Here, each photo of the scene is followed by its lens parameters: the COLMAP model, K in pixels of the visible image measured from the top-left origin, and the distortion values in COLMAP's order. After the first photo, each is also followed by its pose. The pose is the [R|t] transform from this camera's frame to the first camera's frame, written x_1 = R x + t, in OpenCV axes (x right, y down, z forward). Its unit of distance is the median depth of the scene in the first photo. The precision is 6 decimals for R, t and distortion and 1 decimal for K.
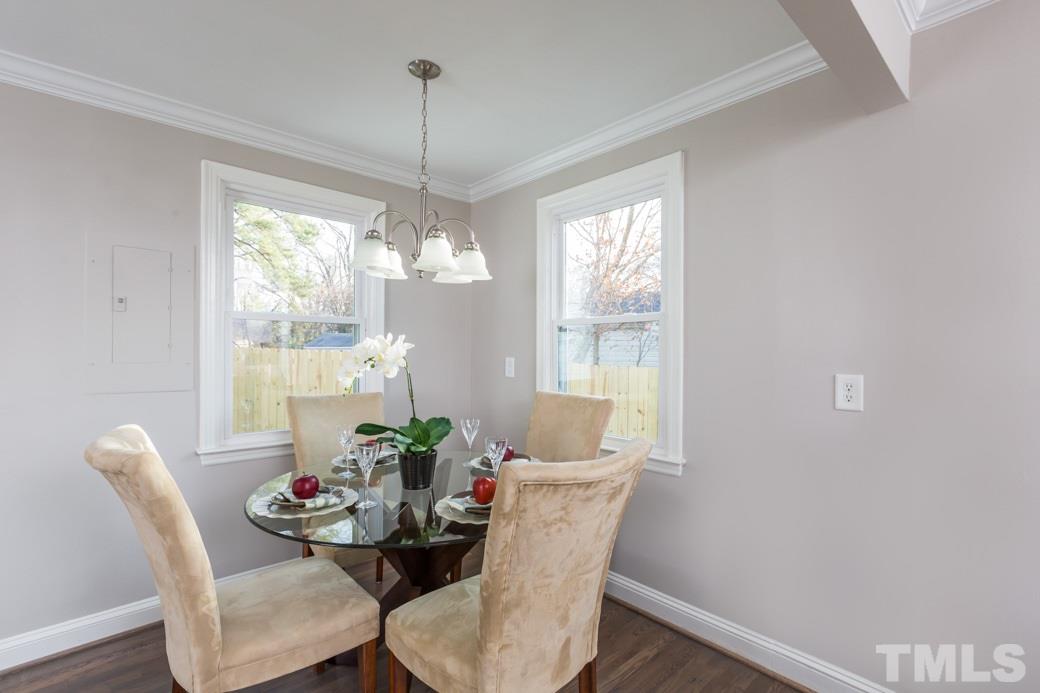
lens RADIAL K [[481.6, 0, 522.5], [0, 481.6, 351.4], [0, 0, 1]] dist [0.000961, 0.000180]
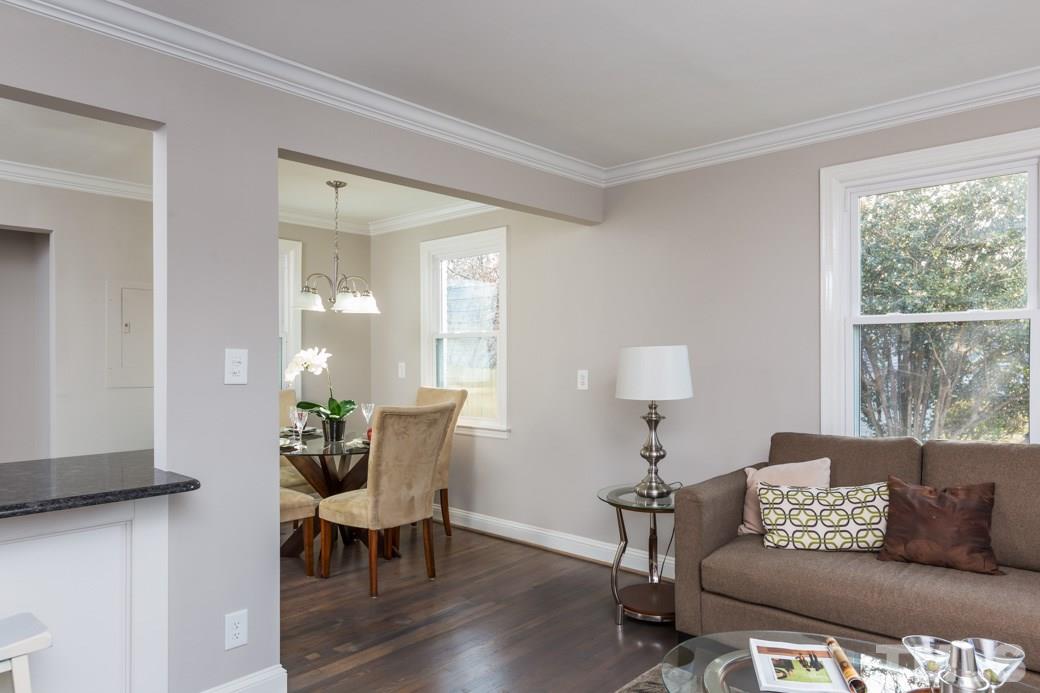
lens RADIAL K [[666.6, 0, 520.2], [0, 666.6, 355.0], [0, 0, 1]] dist [-0.000599, -0.001479]
pose [[0.995509, -0.005612, 0.094500, 0.191056], [0.005889, 0.999979, -0.002653, -0.001636], [-0.094483, 0.003198, 0.995521, -1.255072]]
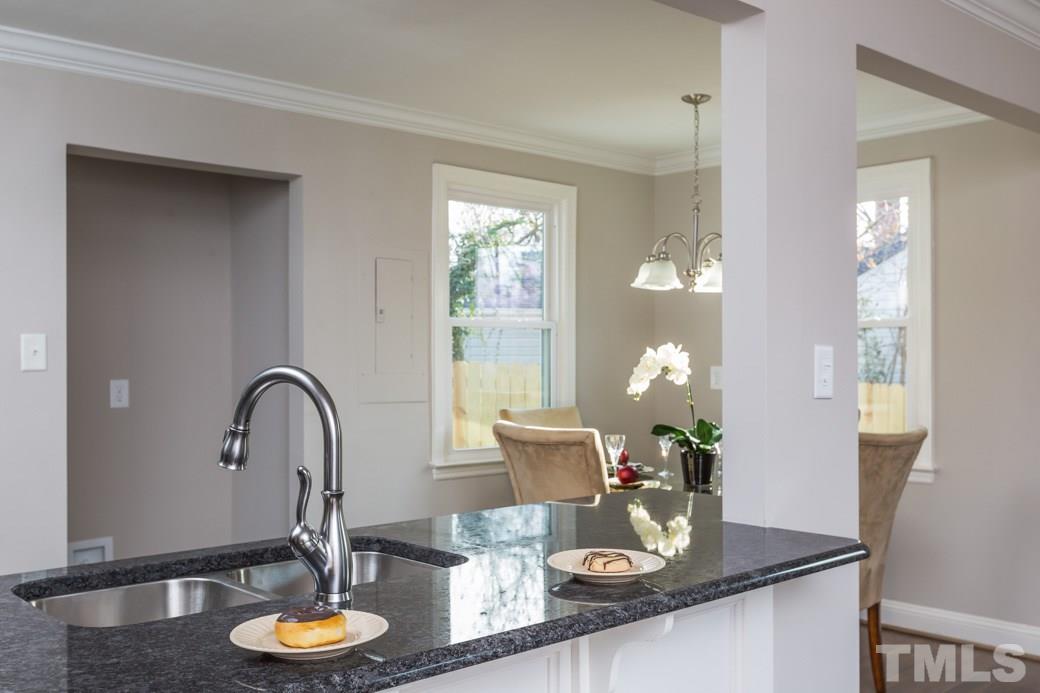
lens RADIAL K [[1000.2, 0, 518.7], [0, 1000.2, 347.2], [0, 0, 1]] dist [-0.030787, 0.000000]
pose [[0.999946, -0.005981, -0.008518, -0.575209], [0.005890, 0.999926, -0.010669, -0.006676], [0.008581, 0.010619, 0.999907, -1.206192]]
